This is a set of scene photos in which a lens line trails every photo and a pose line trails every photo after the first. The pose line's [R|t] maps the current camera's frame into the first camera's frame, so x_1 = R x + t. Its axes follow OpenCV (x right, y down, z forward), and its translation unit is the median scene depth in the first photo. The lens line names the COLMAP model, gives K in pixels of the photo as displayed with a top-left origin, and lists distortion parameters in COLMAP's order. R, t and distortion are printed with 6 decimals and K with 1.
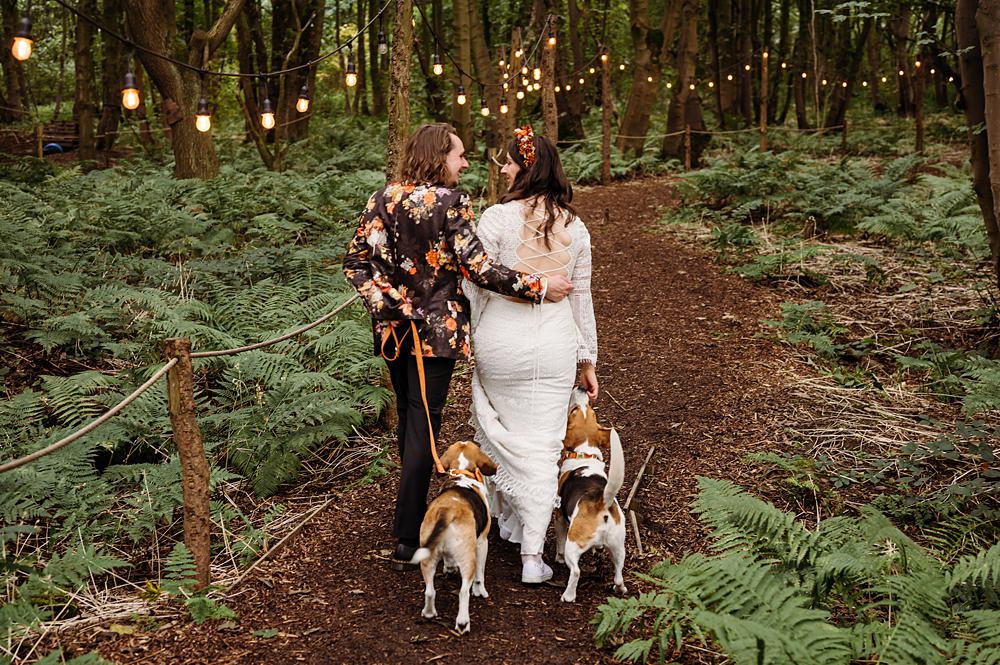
lens RADIAL K [[1461.9, 0, 499.1], [0, 1461.9, 334.7], [0, 0, 1]] dist [0.019342, 0.000000]
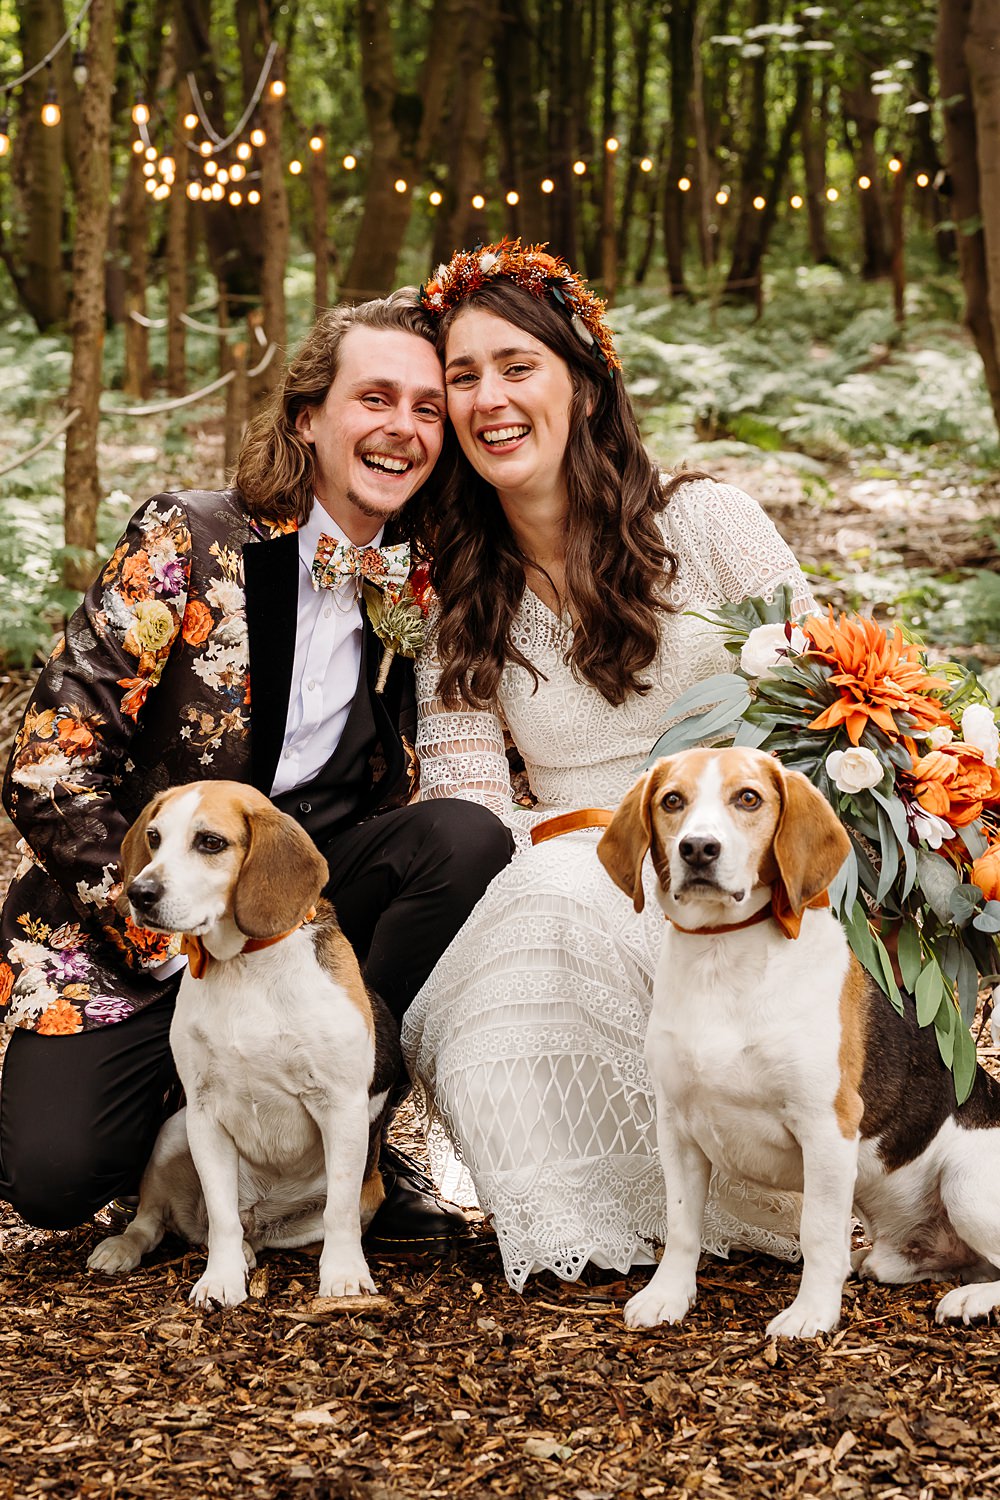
lens RADIAL K [[2192.8, 0, 503.1], [0, 2192.8, 747.7], [0, 0, 1]] dist [0.019342, 0.000000]
pose [[0.993367, -0.028496, 0.111404, 0.049485], [0.016959, 0.994519, 0.103167, -0.058976], [-0.113734, -0.100593, 0.988406, 0.204450]]
